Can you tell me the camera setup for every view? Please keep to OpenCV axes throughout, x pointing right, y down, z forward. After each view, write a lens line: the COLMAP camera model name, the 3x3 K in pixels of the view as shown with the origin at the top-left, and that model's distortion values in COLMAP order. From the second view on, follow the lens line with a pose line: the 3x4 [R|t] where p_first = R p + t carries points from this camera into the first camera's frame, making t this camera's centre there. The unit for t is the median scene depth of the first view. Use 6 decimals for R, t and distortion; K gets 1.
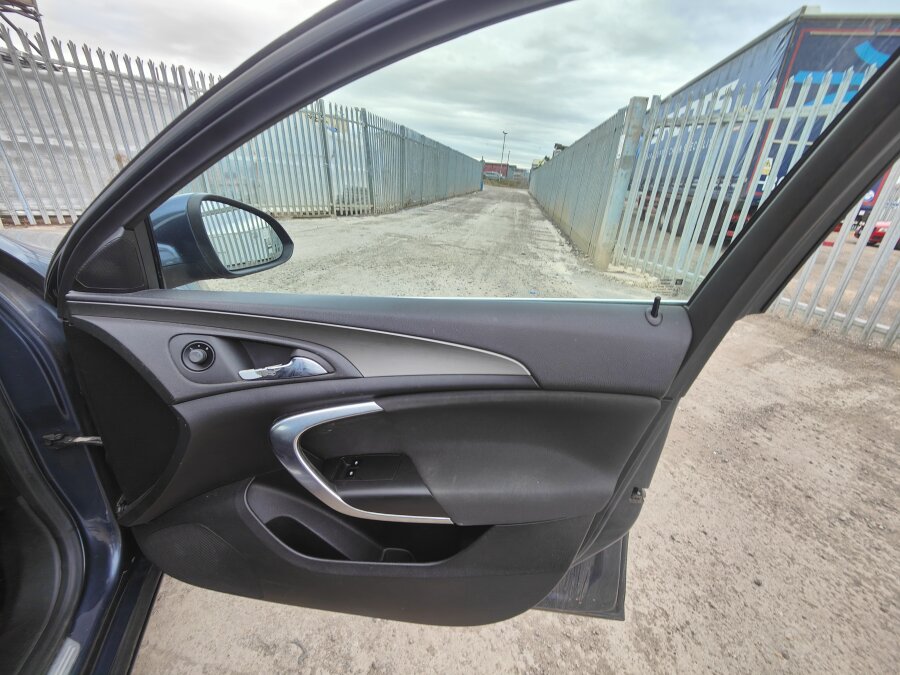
lens RADIAL K [[398.7, 0, 448.0], [0, 398.7, 342.1], [0, 0, 1]] dist [0.022334, -0.009725]
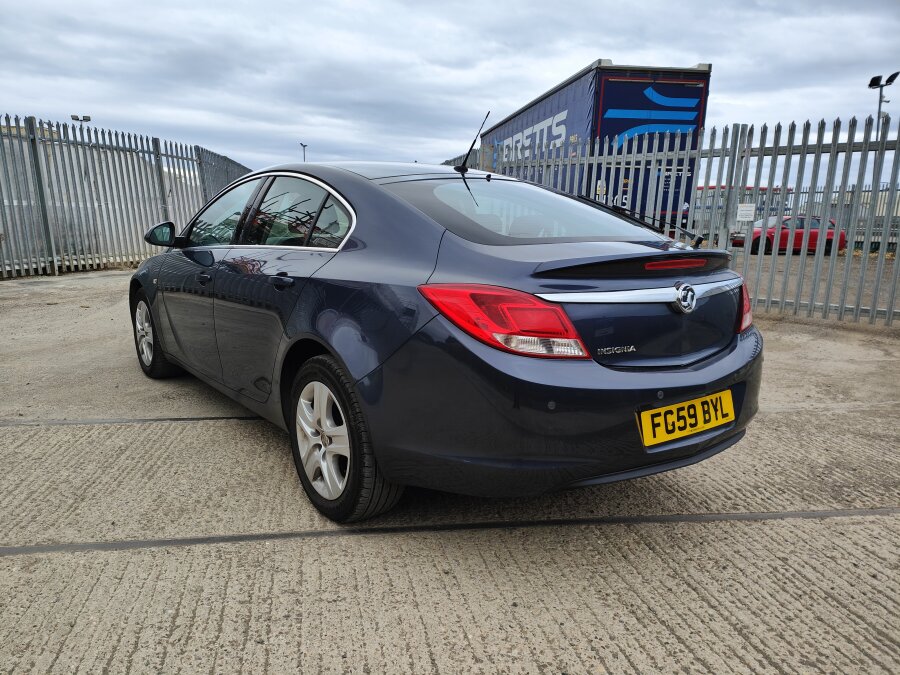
lens RADIAL K [[647.5, 0, 433.1], [0, 647.5, 339.4], [0, 0, 1]] dist [0.109559, -0.108571]
pose [[0.947597, -0.115976, 0.297675, -0.222799], [0.169353, 0.972442, -0.160237, 0.171952], [-0.270888, 0.202252, 0.941124, -0.463928]]
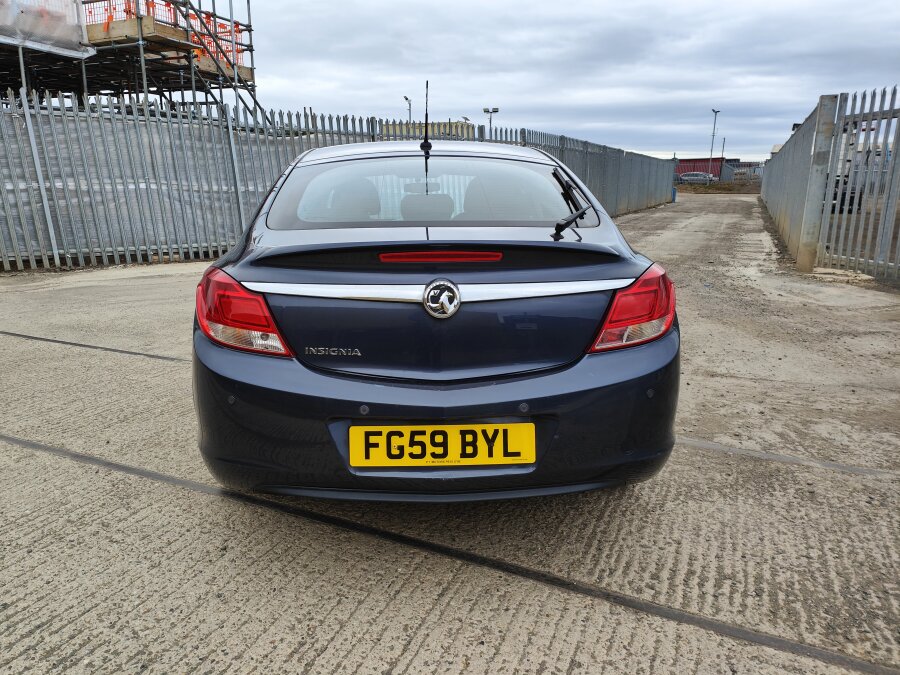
lens RADIAL K [[646.1, 0, 422.3], [0, 646.1, 336.7], [0, 0, 1]] dist [0.108996, -0.114441]
pose [[0.957030, -0.015941, -0.289549, -0.004948], [-0.035399, 0.984598, -0.171210, 0.178604], [0.287819, 0.174103, 0.941726, -0.445810]]
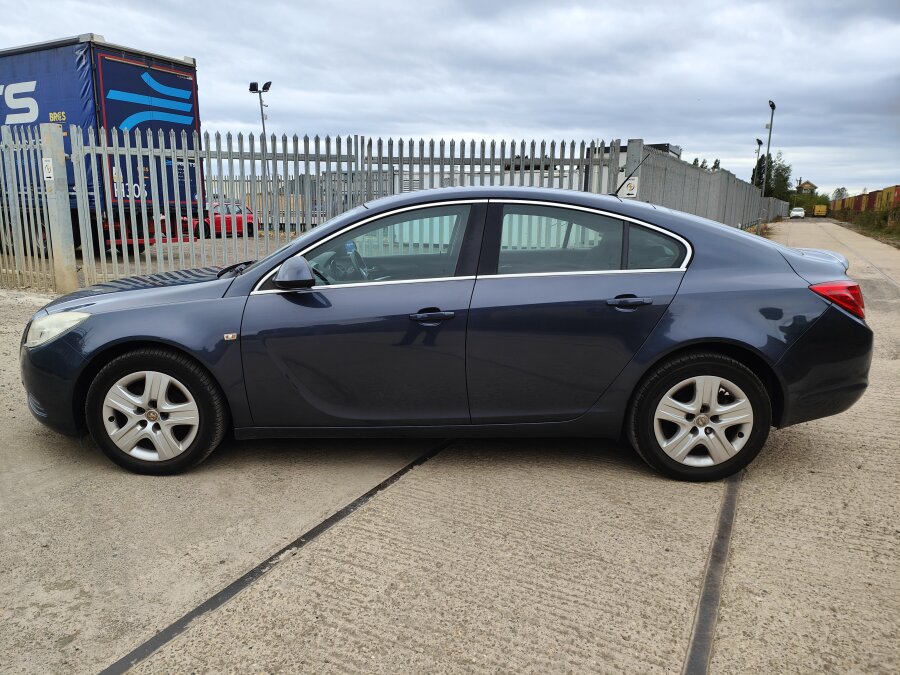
lens RADIAL K [[646.1, 0, 422.3], [0, 646.1, 336.7], [0, 0, 1]] dist [0.108996, -0.114441]
pose [[0.328516, -0.260624, 0.907828, -0.556847], [0.377368, 0.917342, 0.126796, 0.012739], [-0.865835, 0.300931, 0.399713, -0.194156]]
